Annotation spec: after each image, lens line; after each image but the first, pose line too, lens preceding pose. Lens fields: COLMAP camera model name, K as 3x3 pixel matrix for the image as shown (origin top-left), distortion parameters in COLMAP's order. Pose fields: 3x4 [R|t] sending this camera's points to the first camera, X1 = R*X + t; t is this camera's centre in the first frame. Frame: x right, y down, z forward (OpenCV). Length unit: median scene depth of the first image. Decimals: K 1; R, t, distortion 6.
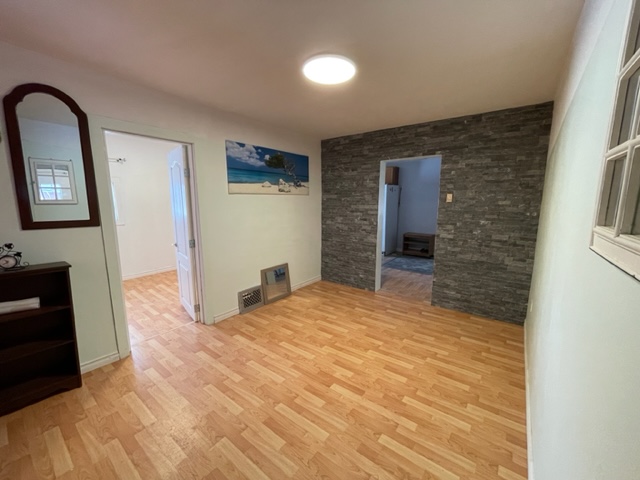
lens RADIAL K [[260.4, 0, 320.1], [0, 260.4, 240.9], [0, 0, 1]] dist [-0.000811, -0.000062]
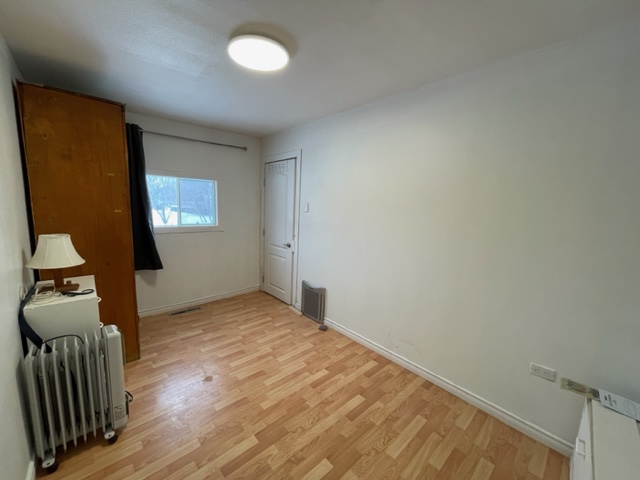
lens RADIAL K [[260.4, 0, 318.9], [0, 260.4, 242.2], [0, 0, 1]] dist [-0.000811, -0.000062]
pose [[-0.165047, 0.127709, -0.977983, 1.107304], [-0.182725, 0.970456, 0.157563, -0.228838], [0.969212, 0.204707, -0.136836, 1.480959]]
